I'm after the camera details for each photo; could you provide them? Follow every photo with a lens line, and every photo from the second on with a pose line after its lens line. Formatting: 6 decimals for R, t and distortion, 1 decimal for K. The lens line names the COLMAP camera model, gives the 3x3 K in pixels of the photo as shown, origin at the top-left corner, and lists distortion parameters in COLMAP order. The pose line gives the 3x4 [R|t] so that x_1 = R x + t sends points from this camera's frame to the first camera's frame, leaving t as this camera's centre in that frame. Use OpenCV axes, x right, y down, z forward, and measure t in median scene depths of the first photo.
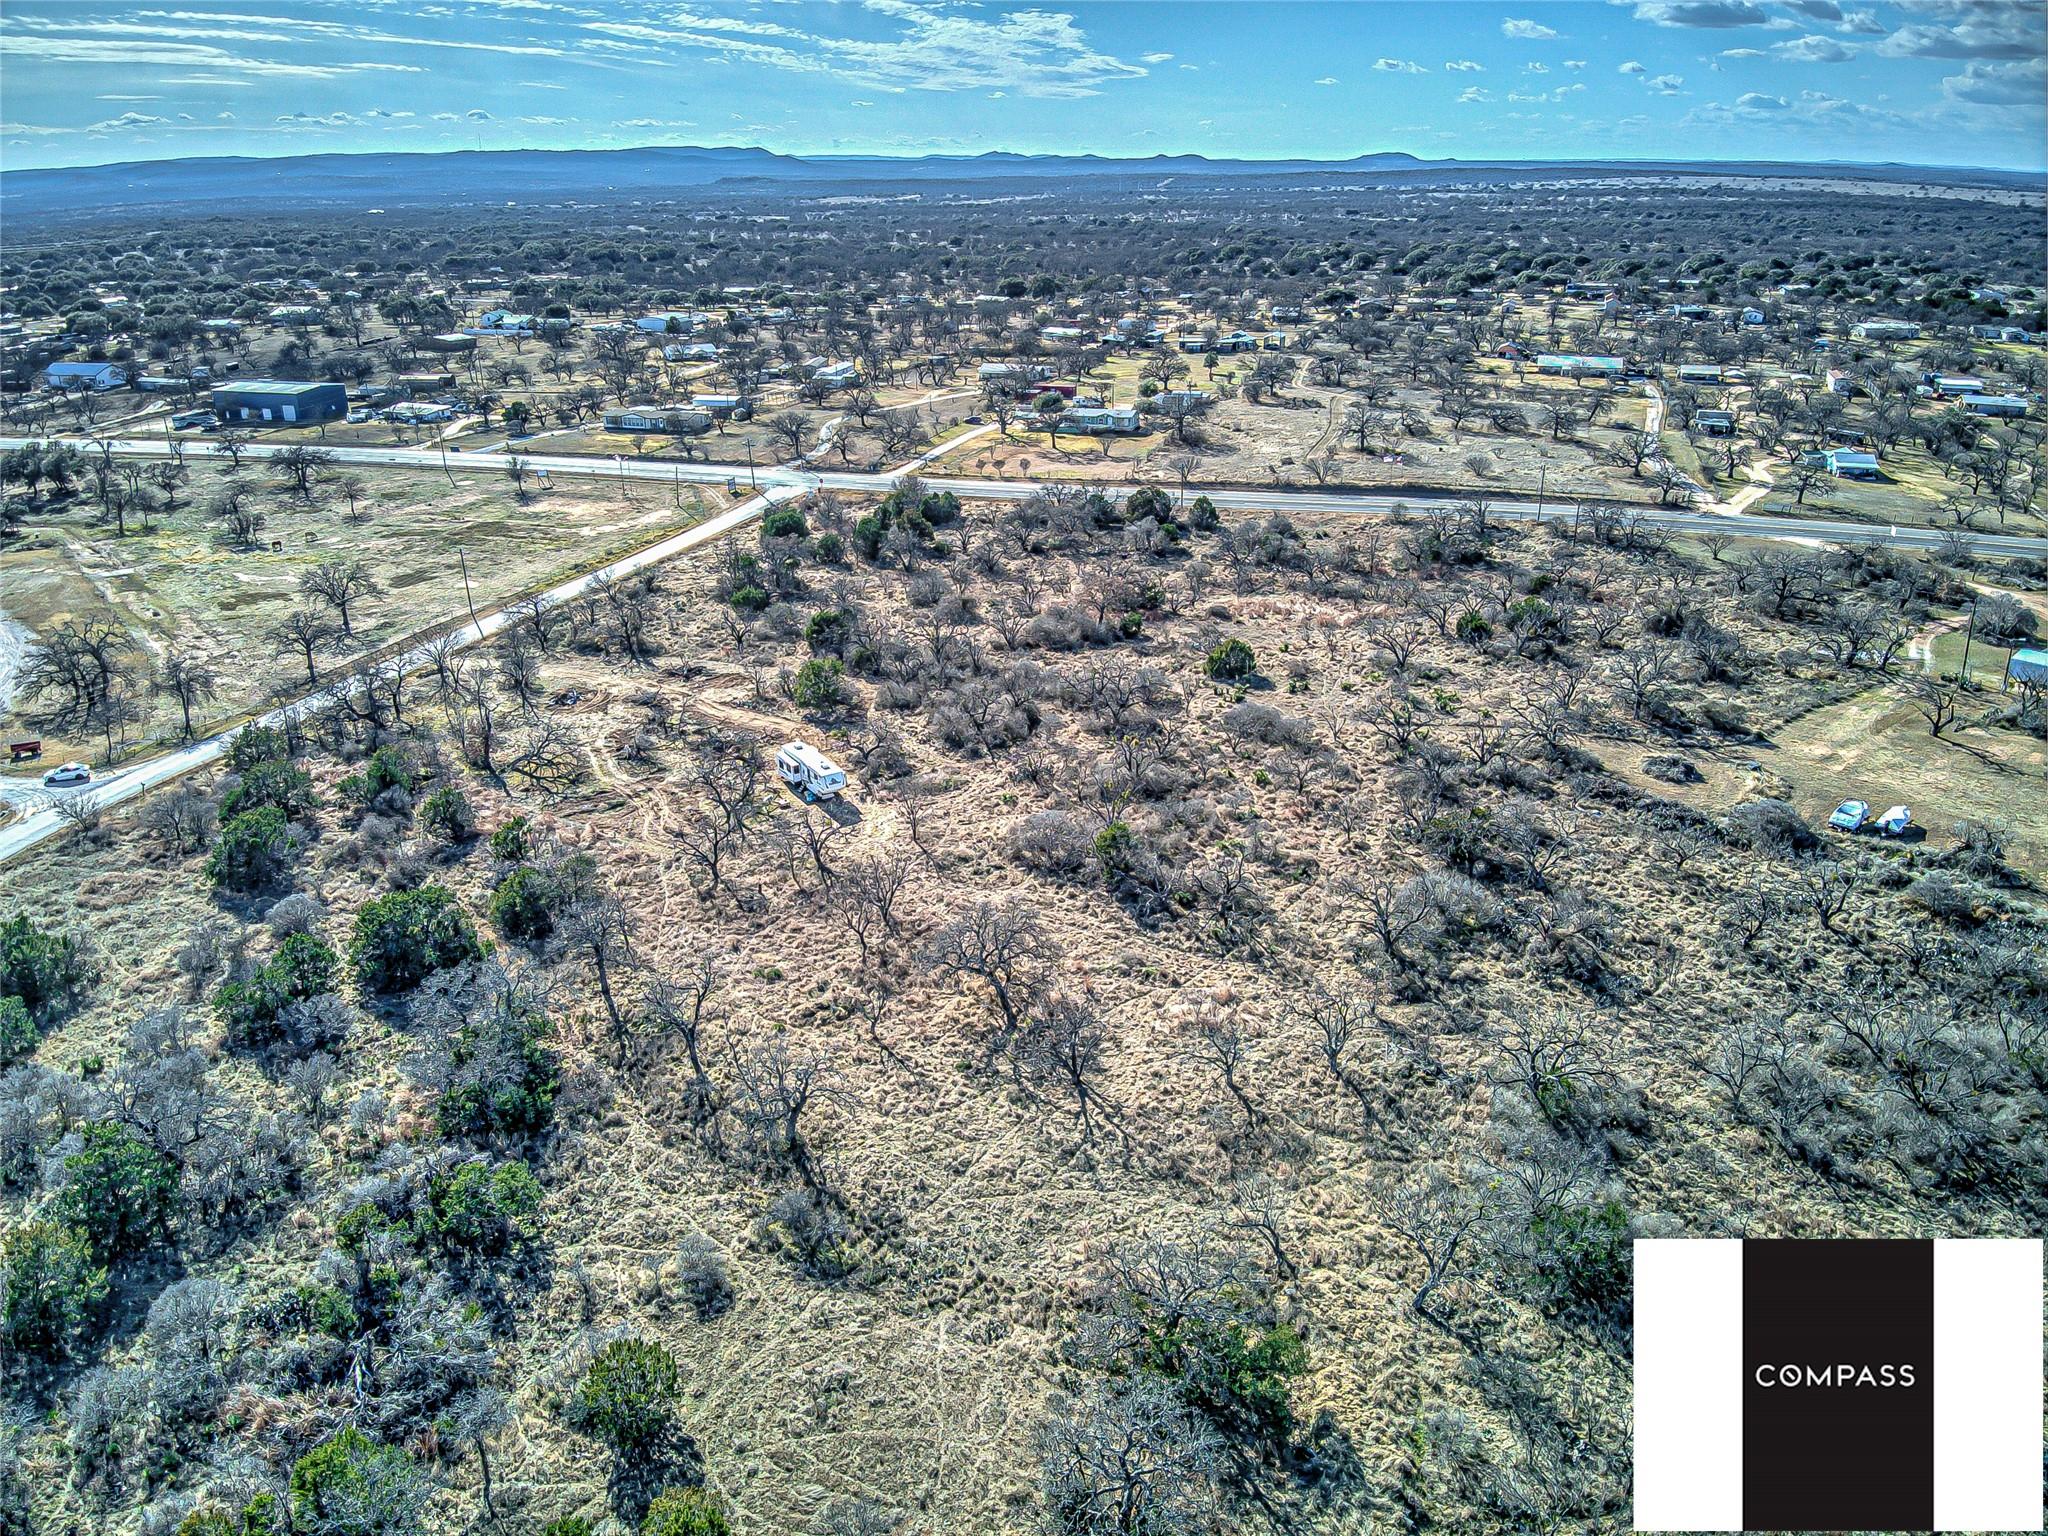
lens RADIAL K [[1487.9, 0, 1024.0], [0, 1487.9, 768.0], [0, 0, 1]] dist [0.129600, -0.257575]
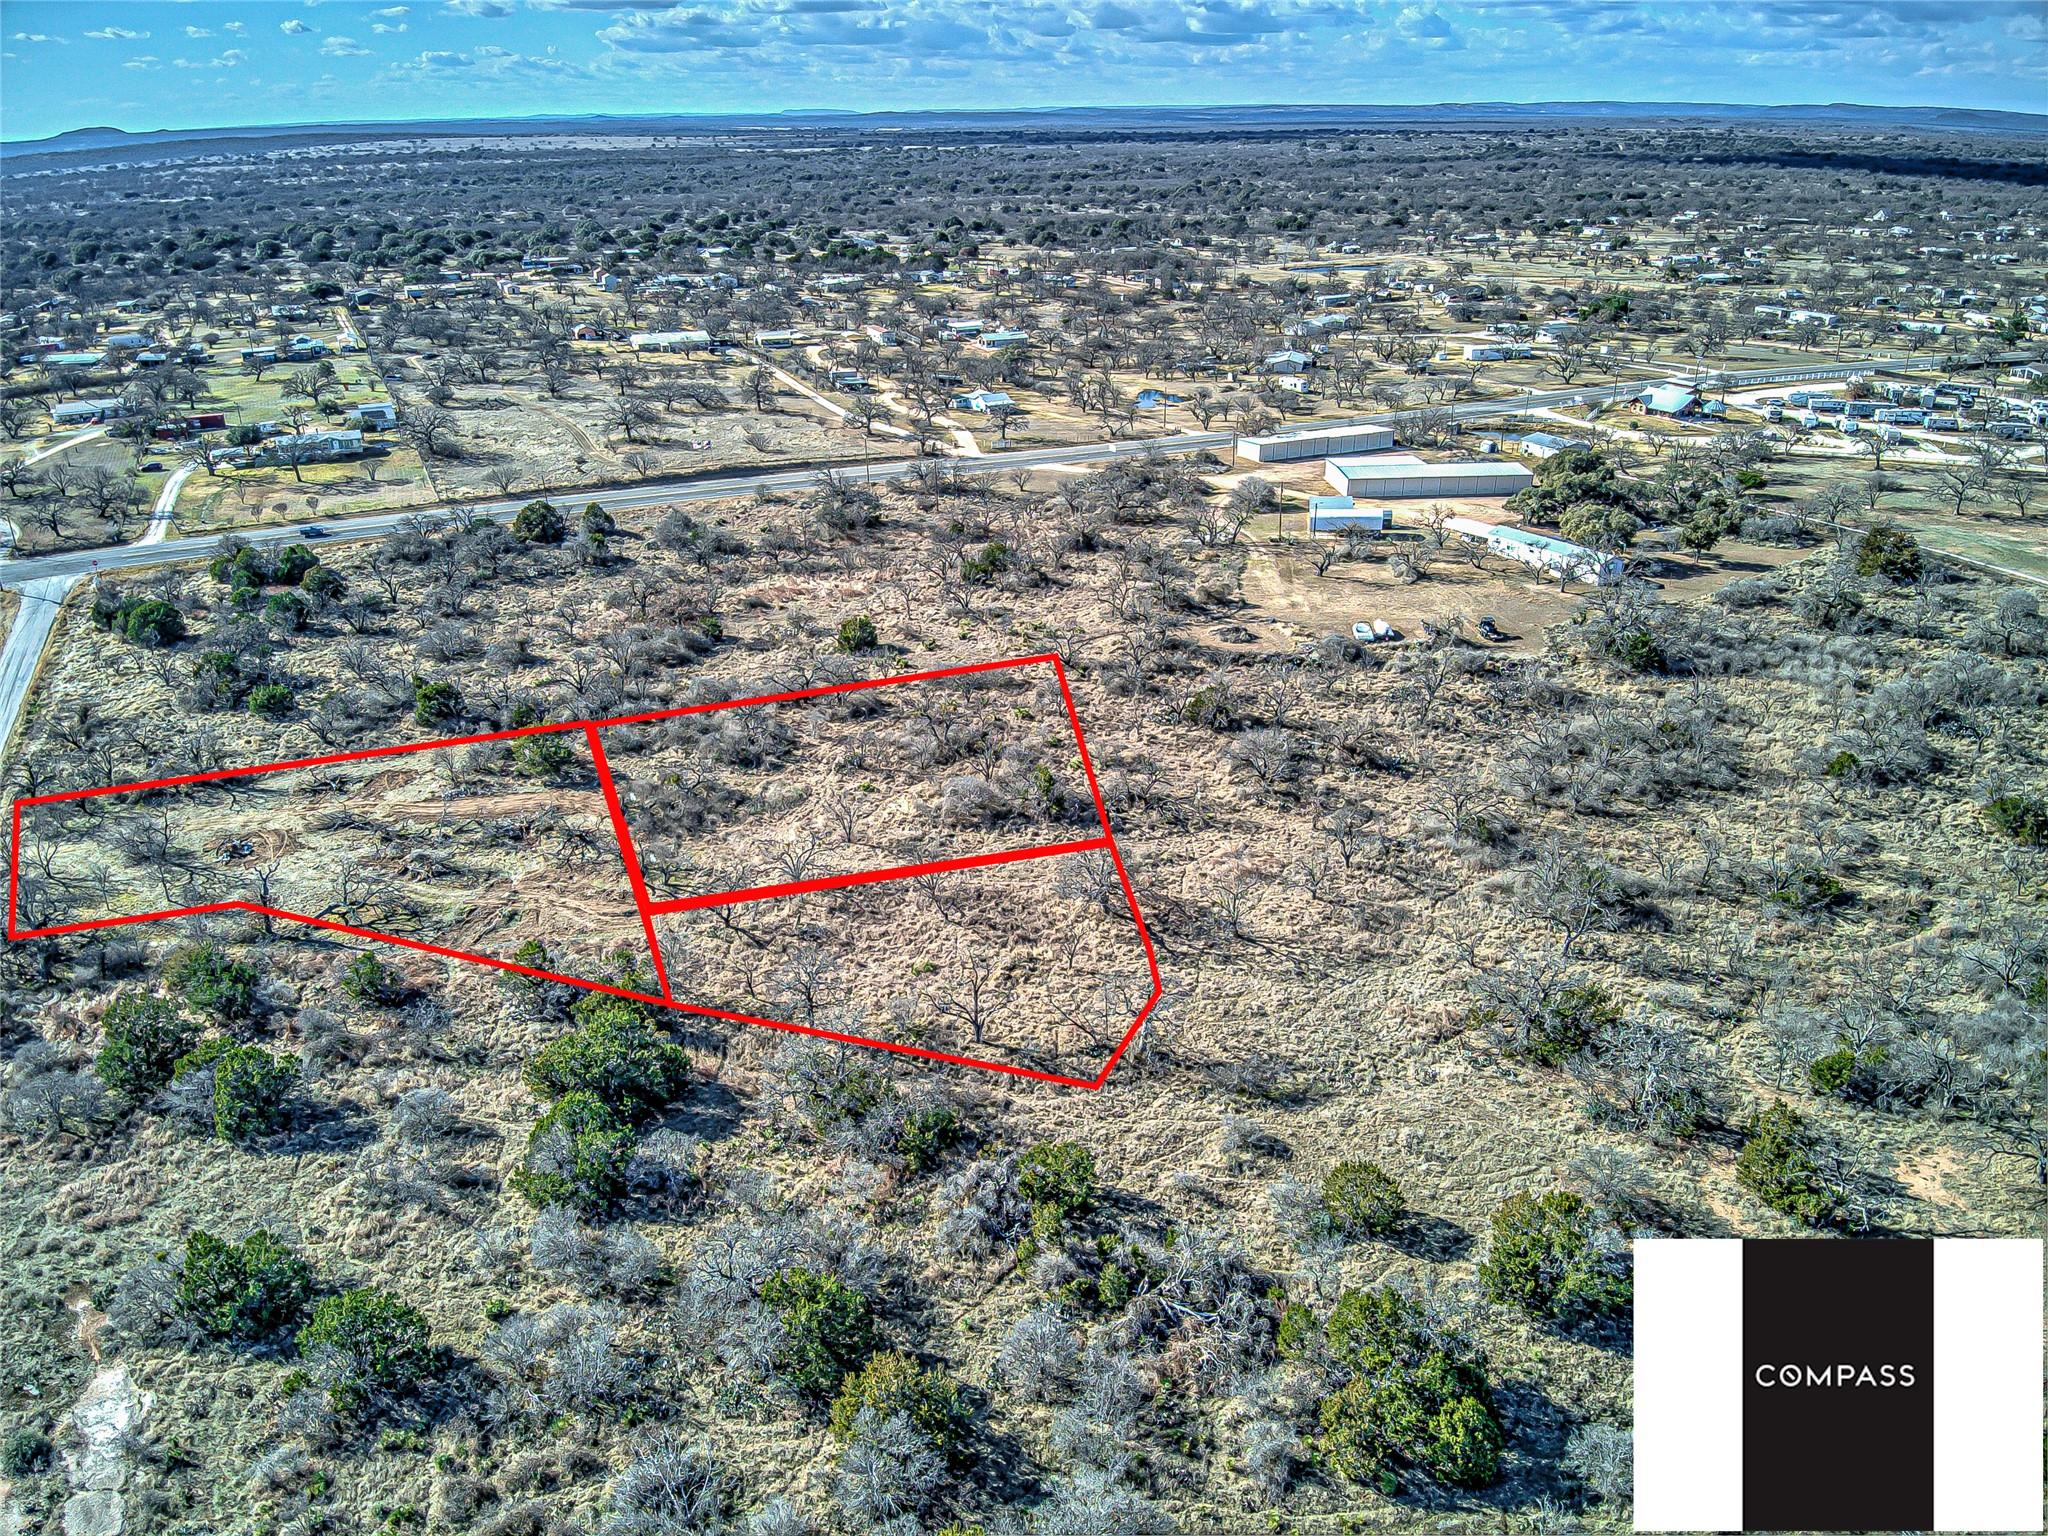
lens RADIAL K [[1492.8, 0, 1024.0], [0, 1492.8, 768.0], [0, 0, 1]] dist [0.101426, -0.207447]
pose [[0.729391, -0.272399, 0.627525, -0.493069], [0.257903, 0.959113, 0.116568, -0.073904], [-0.633621, 0.076817, 0.769821, 0.057623]]
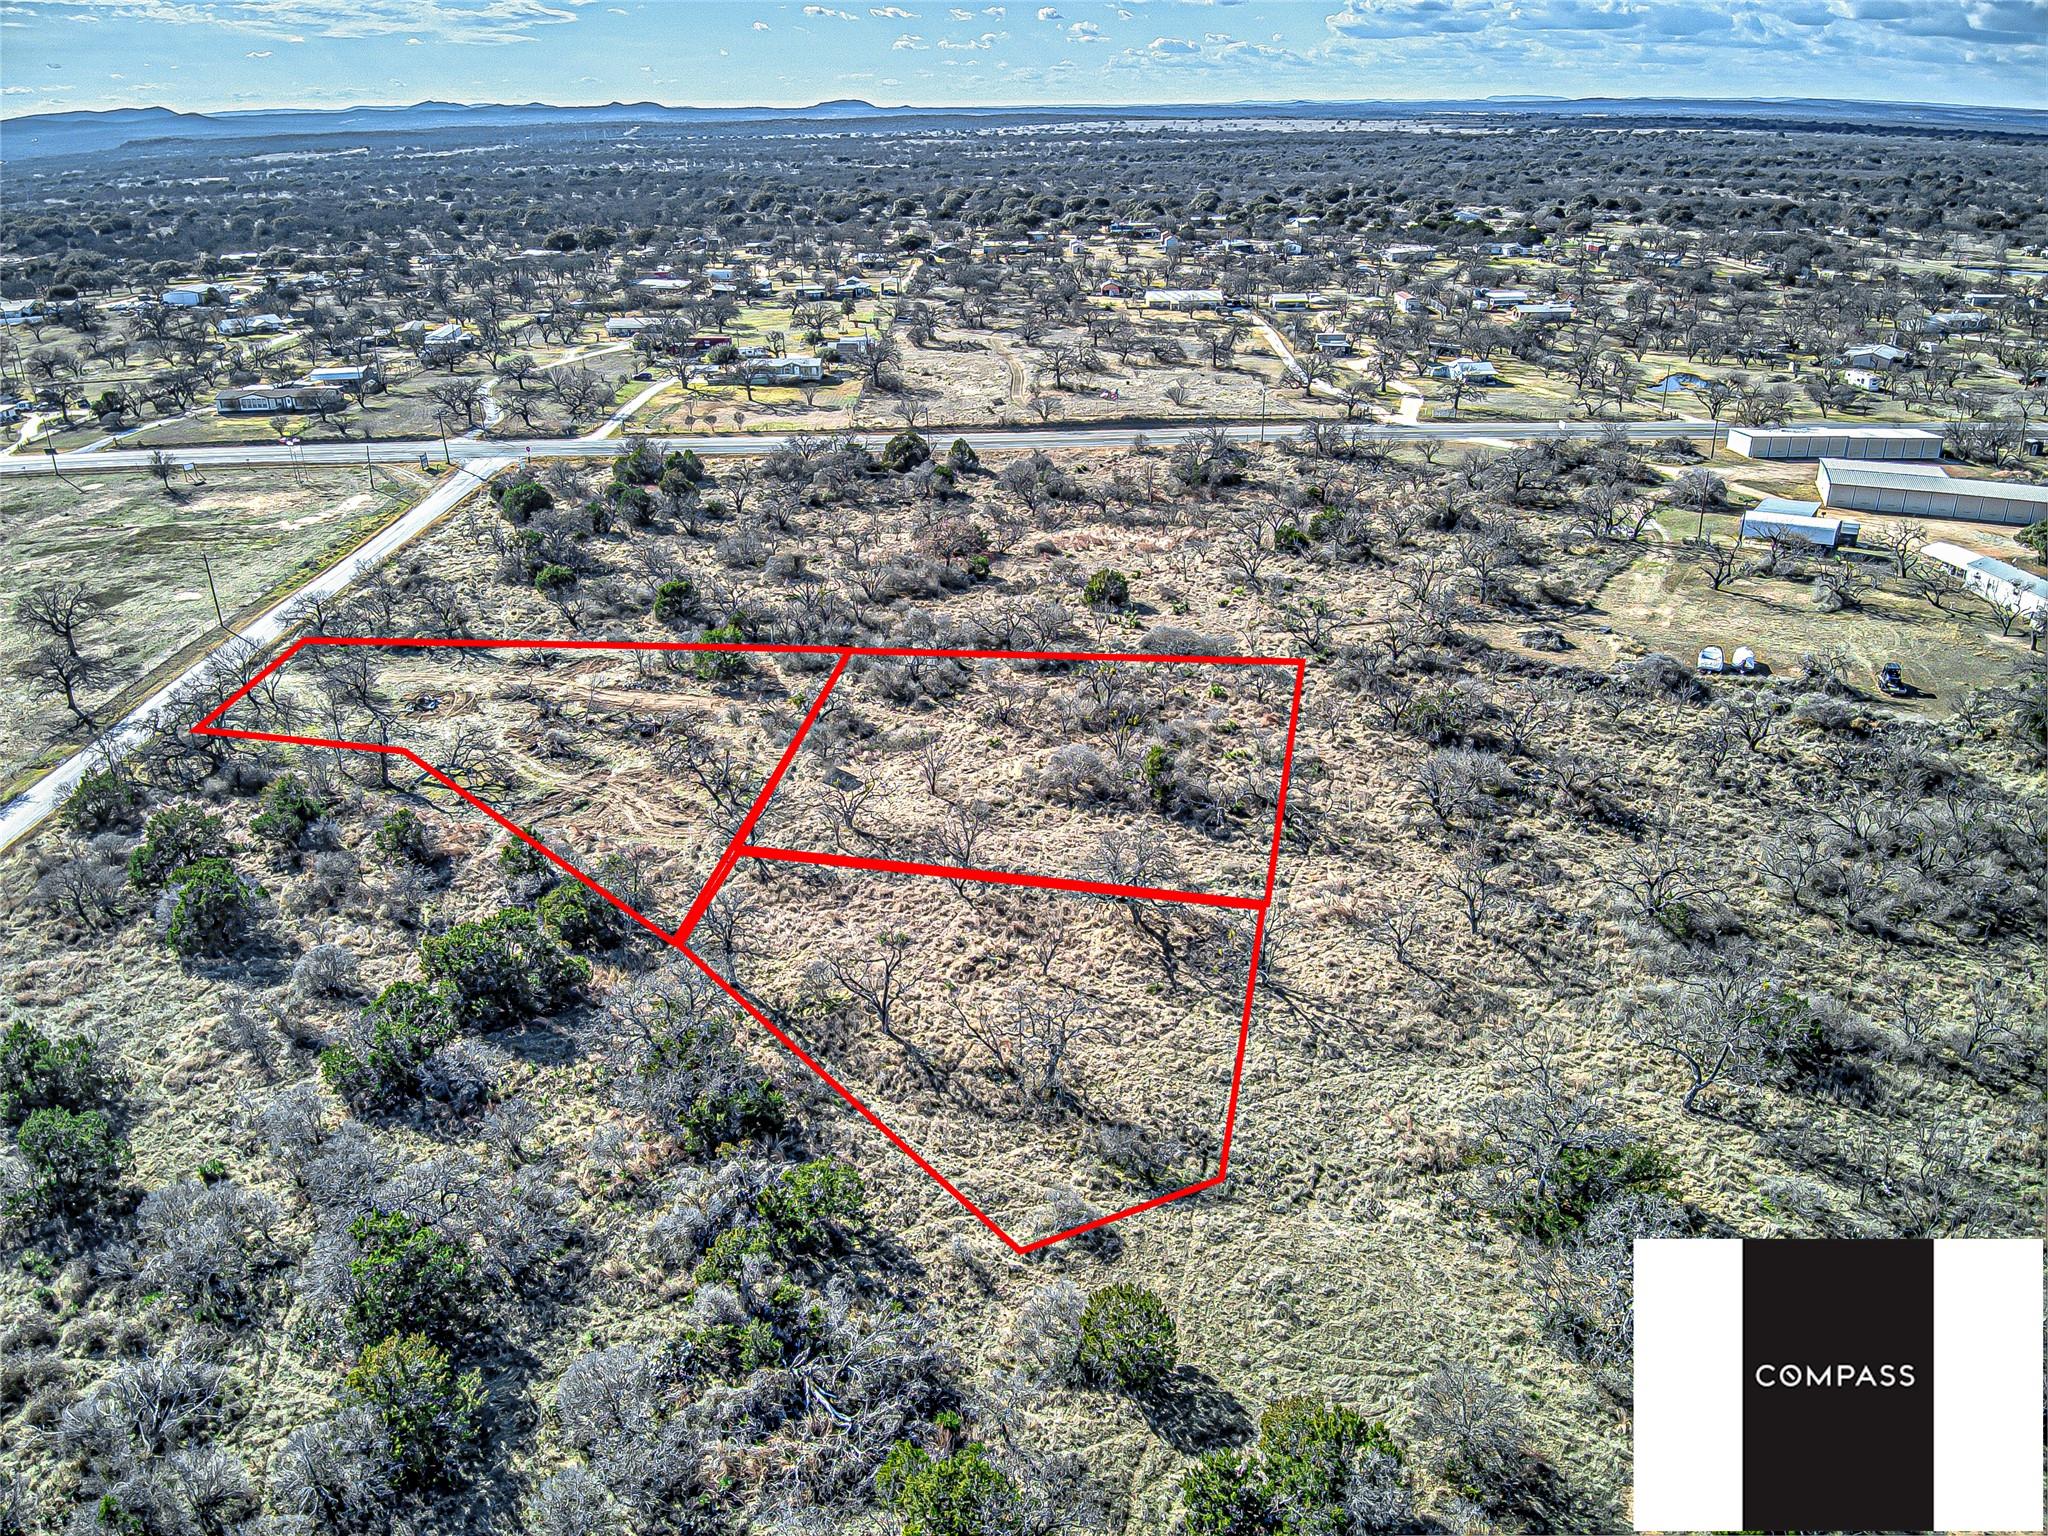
lens RADIAL K [[1487.9, 0, 1024.0], [0, 1487.9, 768.0], [0, 0, 1]] dist [0.129600, -0.257575]
pose [[0.945481, -0.134020, 0.296824, -0.233415], [0.125234, 0.990940, 0.048513, -0.006874], [-0.300637, -0.008696, 0.953699, 0.029735]]
